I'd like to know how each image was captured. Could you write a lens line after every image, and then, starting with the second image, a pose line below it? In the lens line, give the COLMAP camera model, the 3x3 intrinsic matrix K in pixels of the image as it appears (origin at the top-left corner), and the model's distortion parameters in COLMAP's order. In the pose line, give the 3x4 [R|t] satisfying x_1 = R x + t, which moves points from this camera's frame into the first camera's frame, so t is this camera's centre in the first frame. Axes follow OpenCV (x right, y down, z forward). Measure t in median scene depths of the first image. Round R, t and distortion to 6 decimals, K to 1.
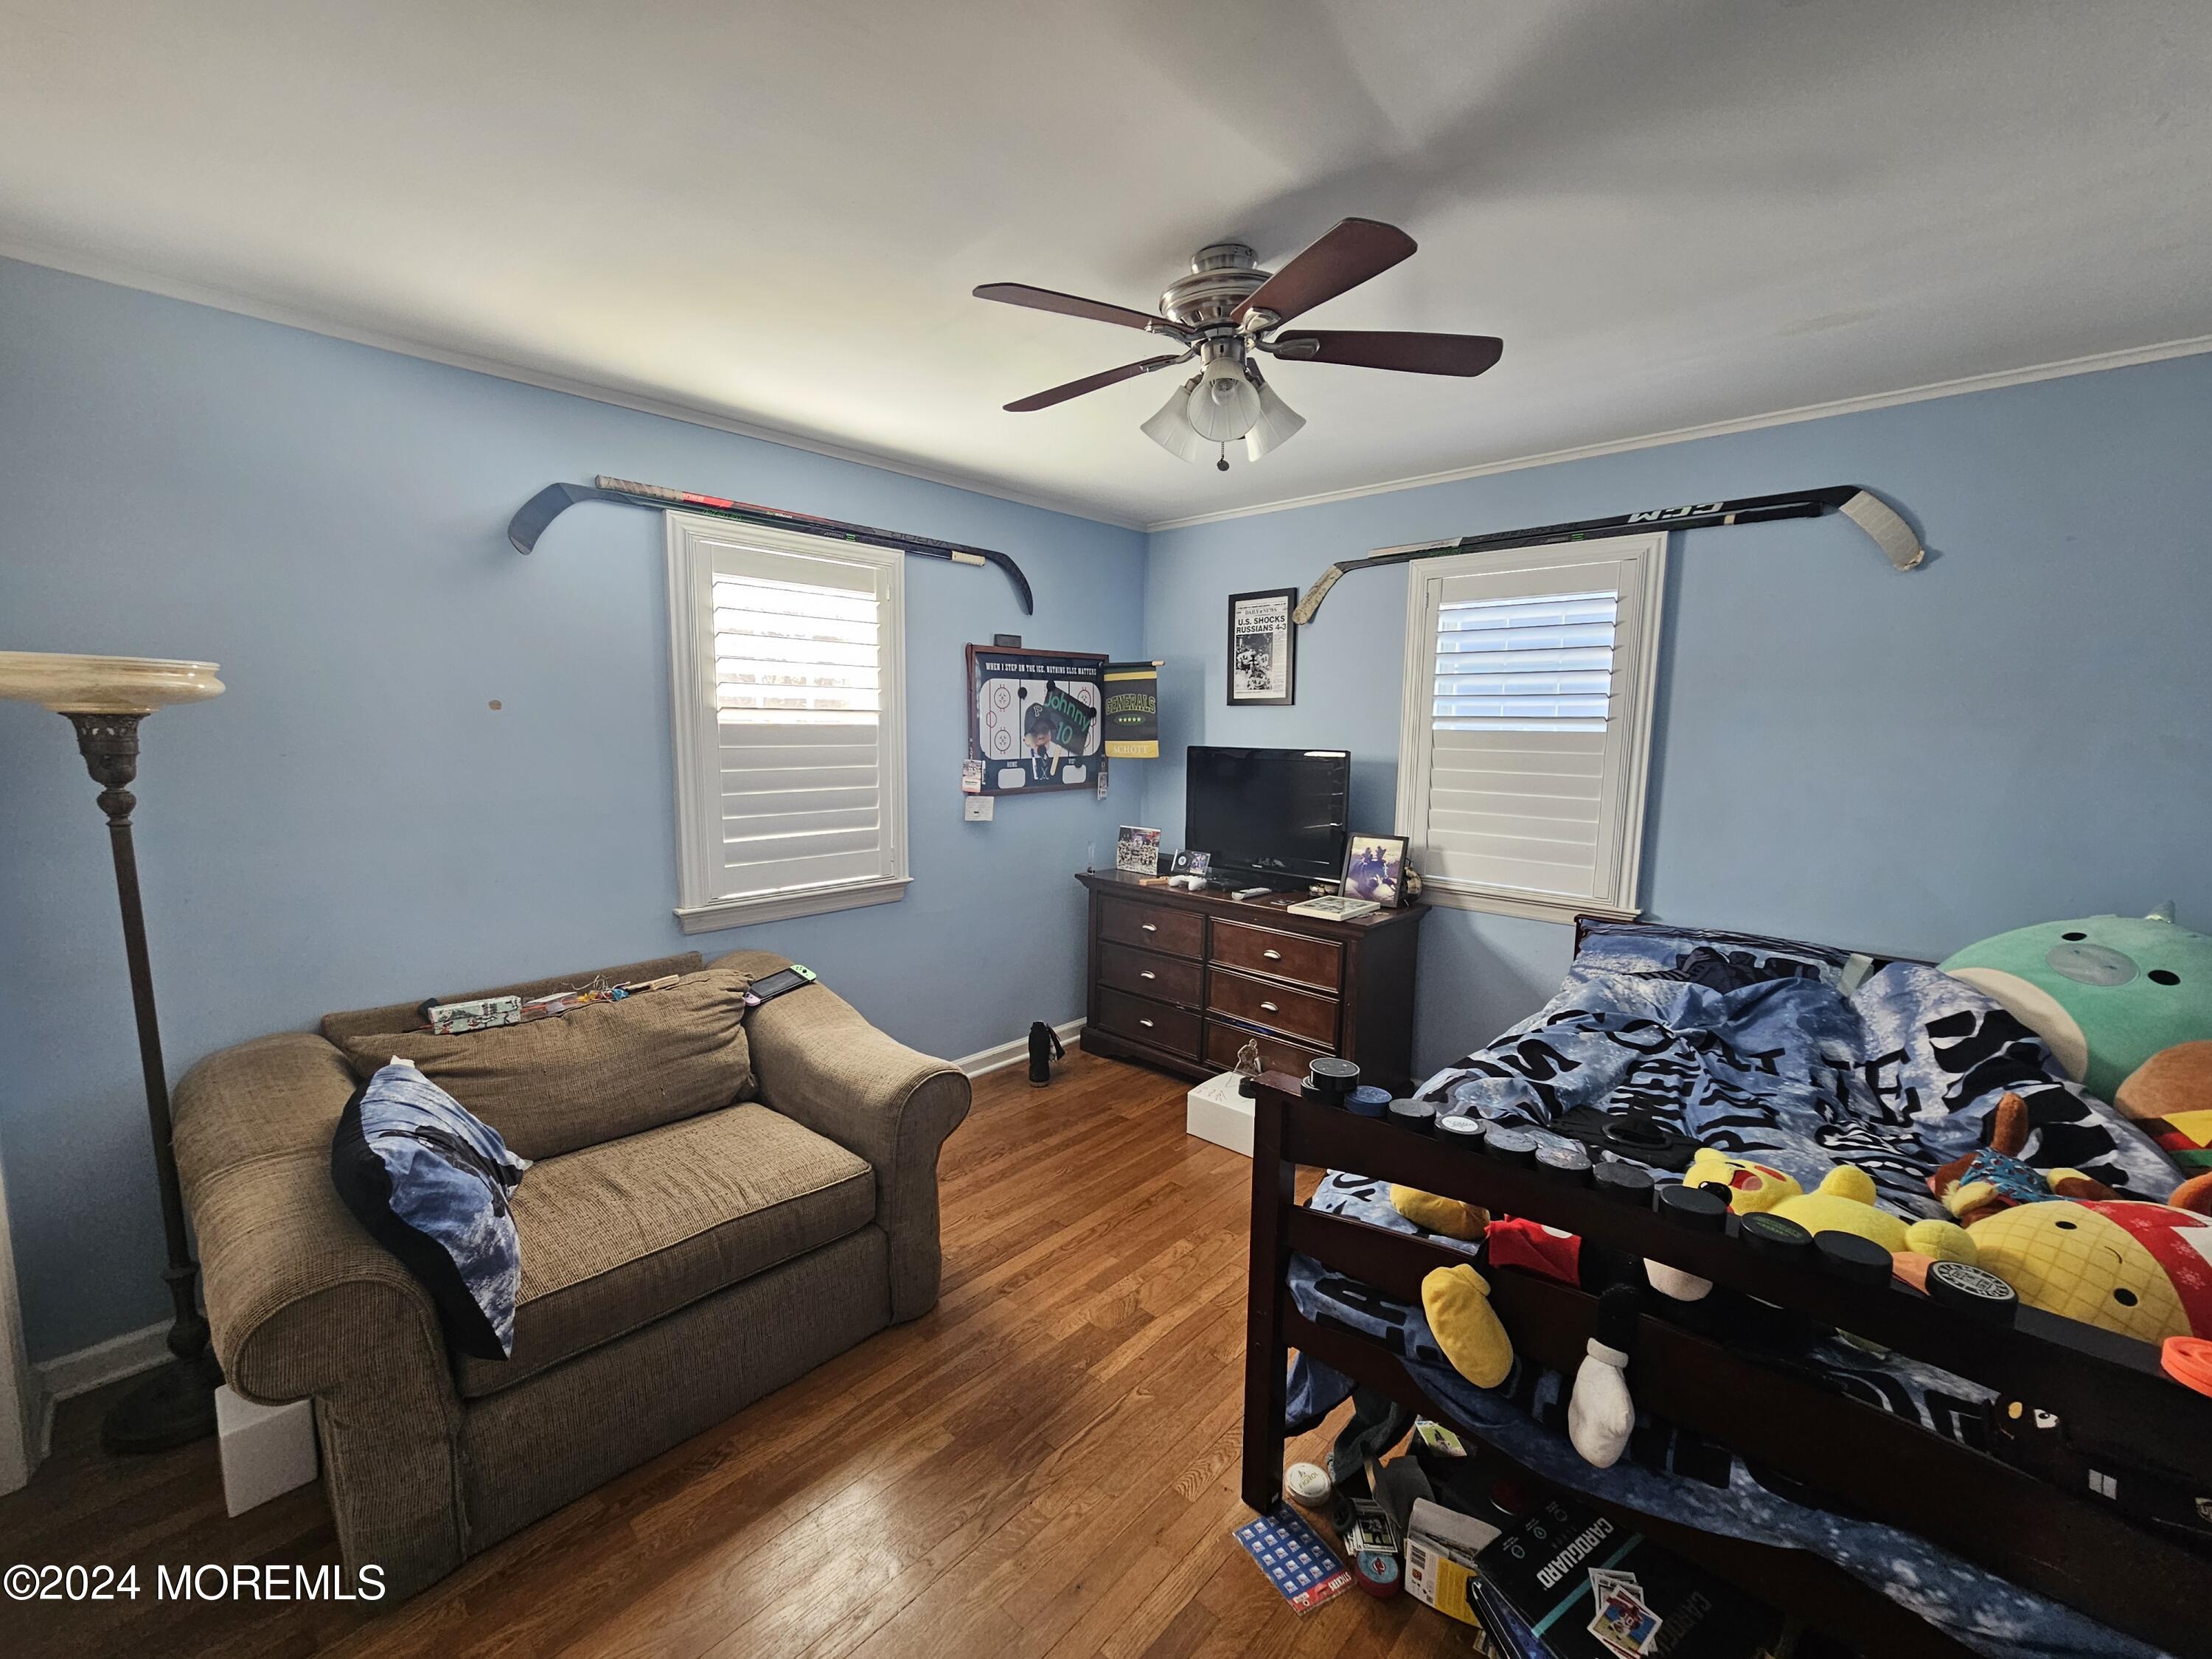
lens RADIAL K [[909.1, 0, 1096.5], [0, 909.1, 833.9], [0, 0, 1]] dist [-0.001669, -0.001197]
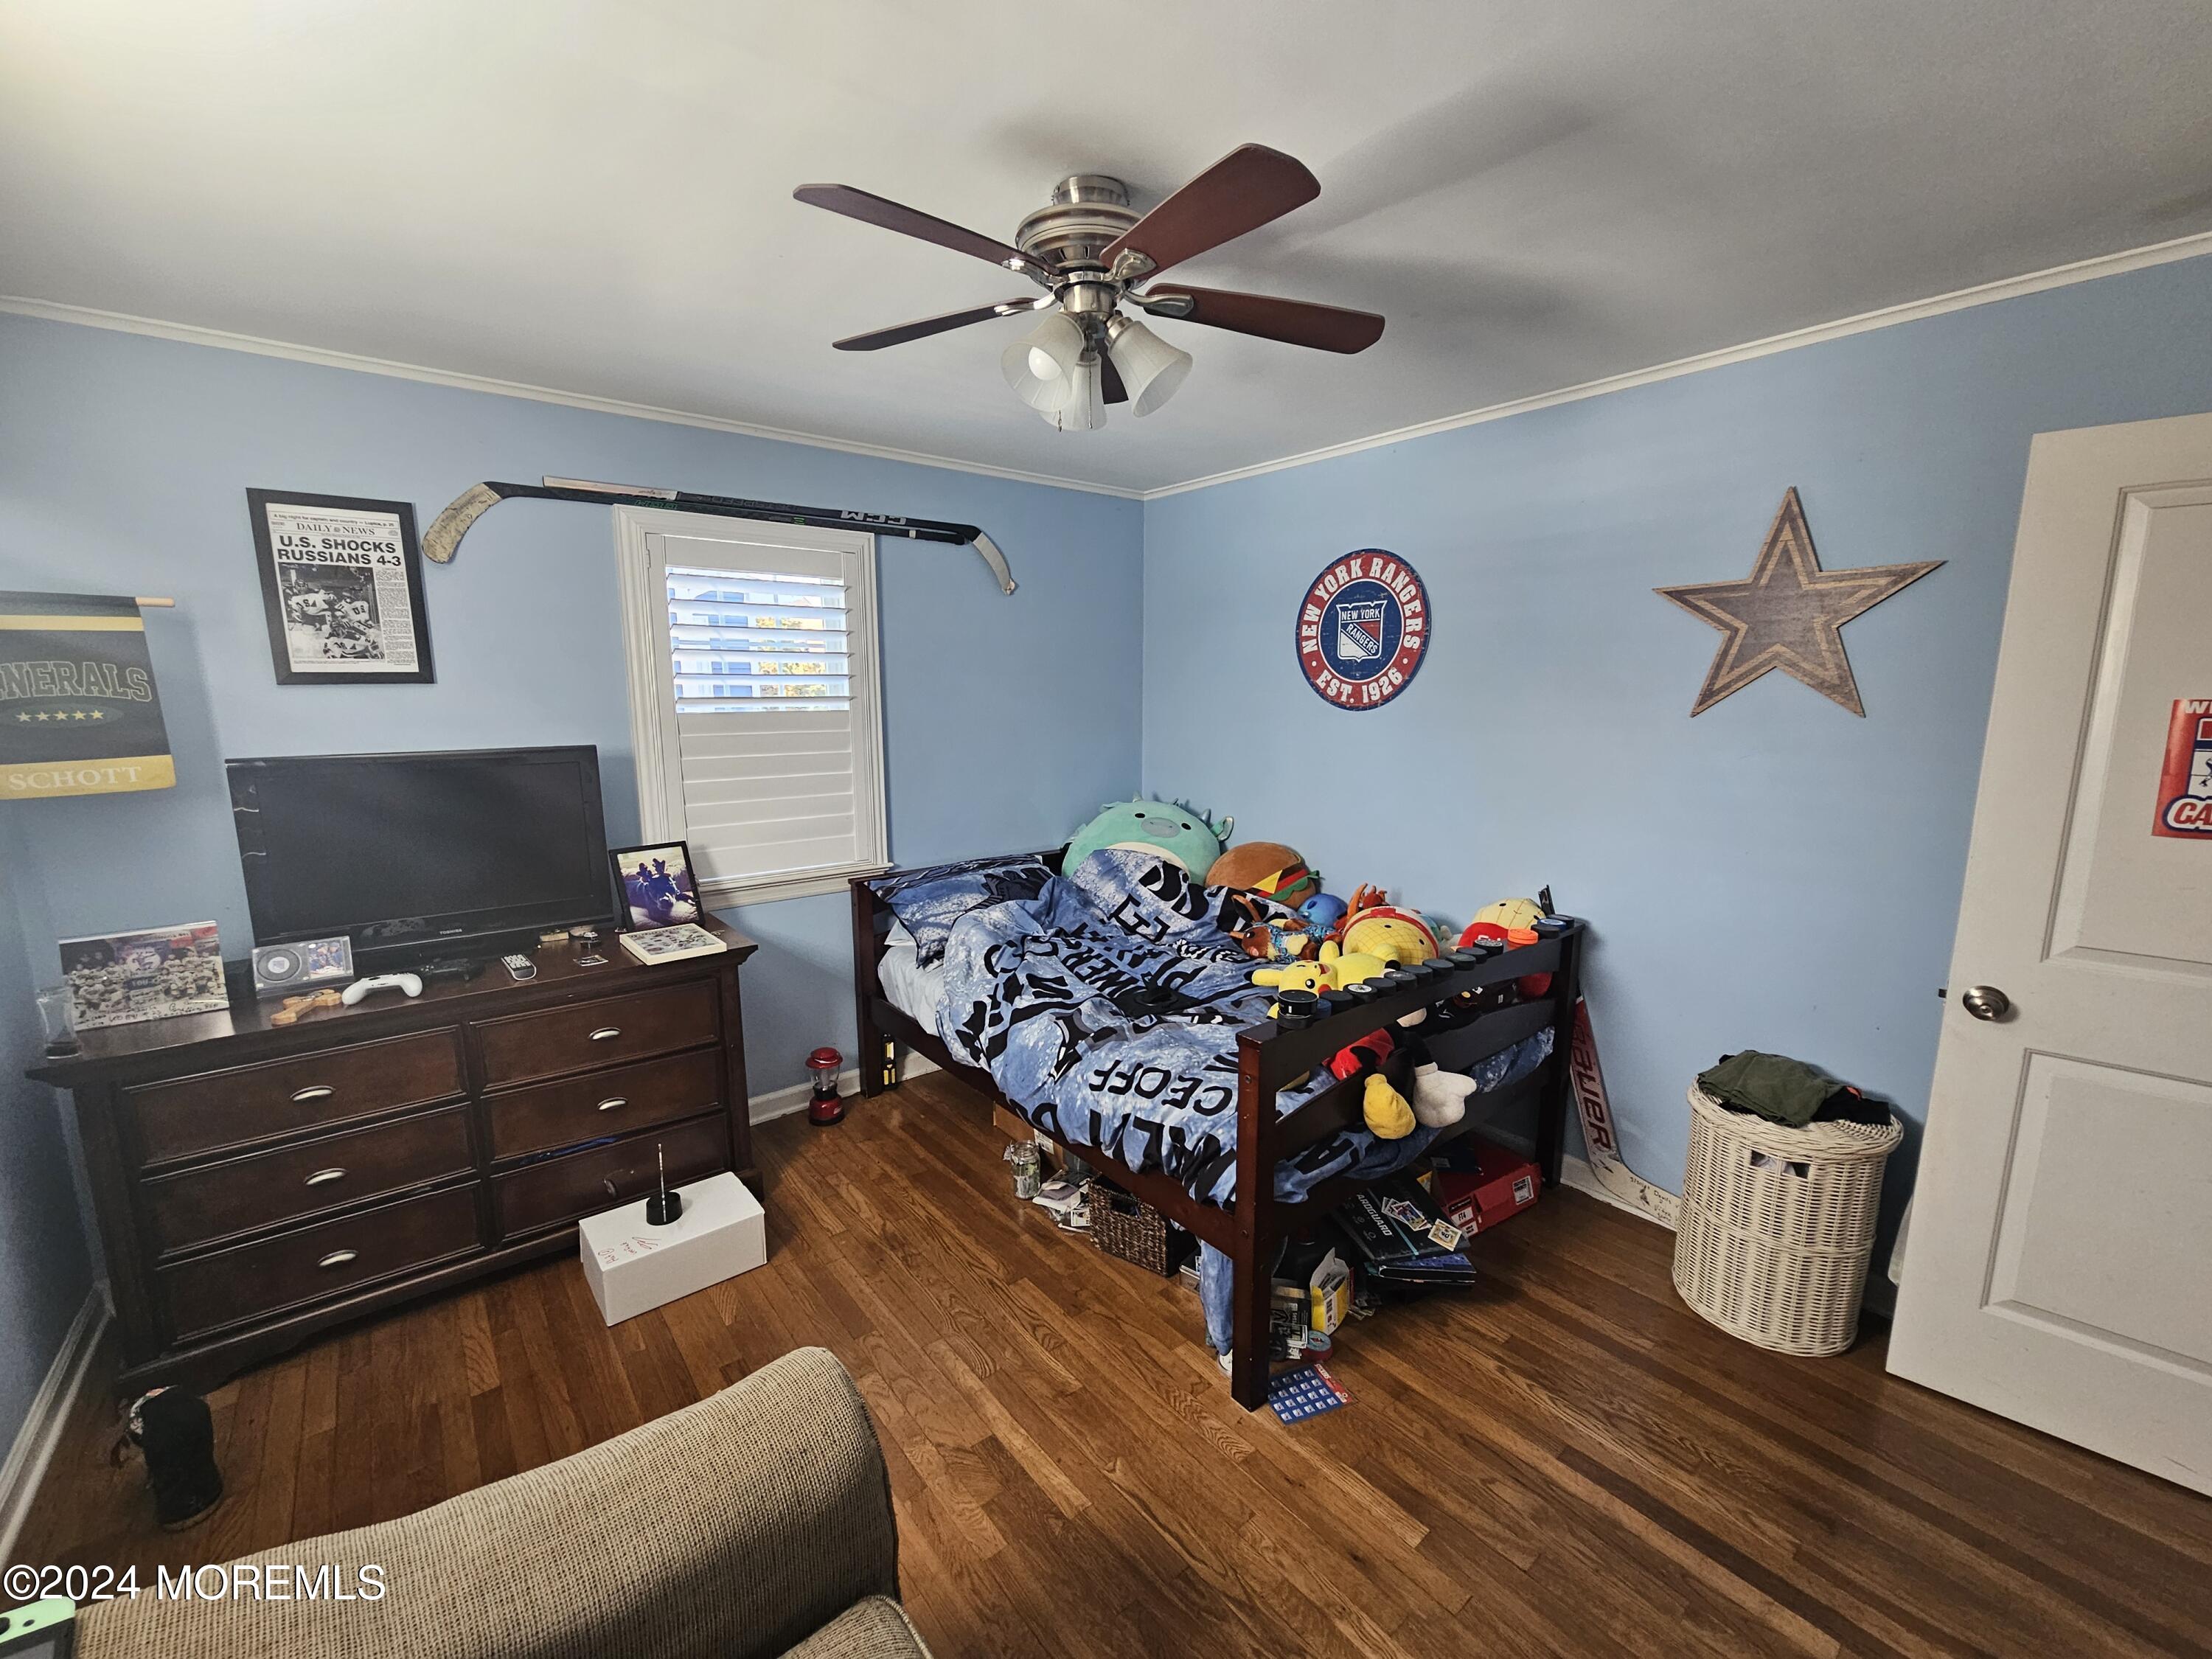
lens RADIAL K [[909.1, 0, 1100.4], [0, 909.1, 837.2], [0, 0, 1]] dist [-0.001669, -0.001197]
pose [[0.134464, -0.170684, 0.976108, -0.453756], [0.127194, 0.979878, 0.153822, -0.085031], [-0.982721, 0.103471, 0.153468, 0.509293]]
